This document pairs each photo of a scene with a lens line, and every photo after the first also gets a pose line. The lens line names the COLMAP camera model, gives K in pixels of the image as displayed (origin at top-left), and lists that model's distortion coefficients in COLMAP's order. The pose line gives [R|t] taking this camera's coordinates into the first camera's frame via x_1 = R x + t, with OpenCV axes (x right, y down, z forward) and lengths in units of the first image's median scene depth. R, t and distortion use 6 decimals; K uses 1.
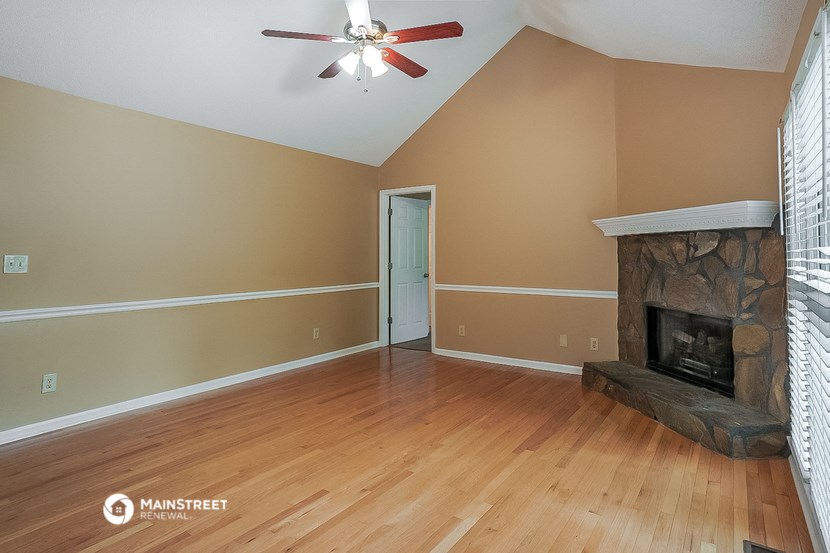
lens RADIAL K [[458.2, 0, 441.1], [0, 458.2, 249.0], [0, 0, 1]] dist [-0.015508, 0.005579]
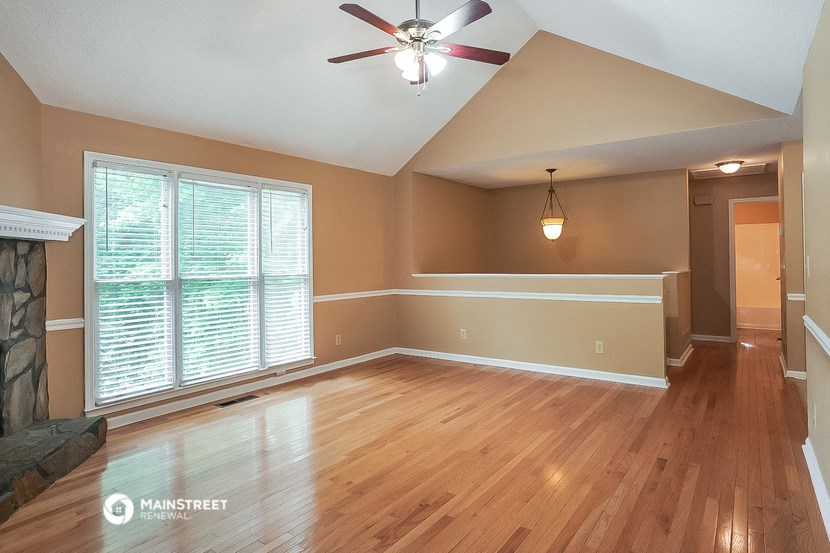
lens RADIAL K [[458.2, 0, 408.9], [0, 458.2, 270.1], [0, 0, 1]] dist [-0.015508, 0.005579]
pose [[-0.995133, 0.013650, 0.097590, -0.206256], [0.014508, 0.999862, 0.008087, 0.019550], [-0.097466, 0.009464, -0.995194, 1.719875]]
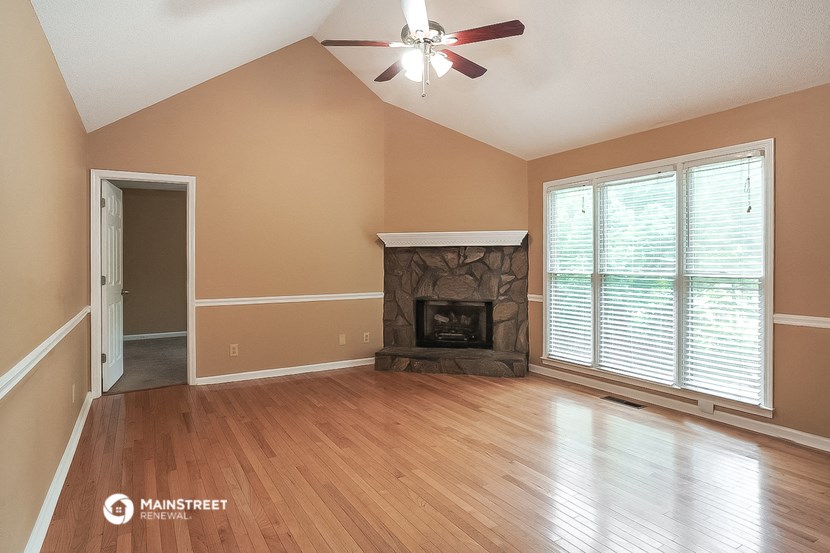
lens RADIAL K [[458.2, 0, 413.6], [0, 458.2, 269.6], [0, 0, 1]] dist [-0.015508, 0.005579]
pose [[0.451938, -0.018240, 0.891863, -0.926158], [-0.004926, 0.999725, 0.022943, 0.004688], [-0.892036, -0.014762, 0.451724, 0.491675]]
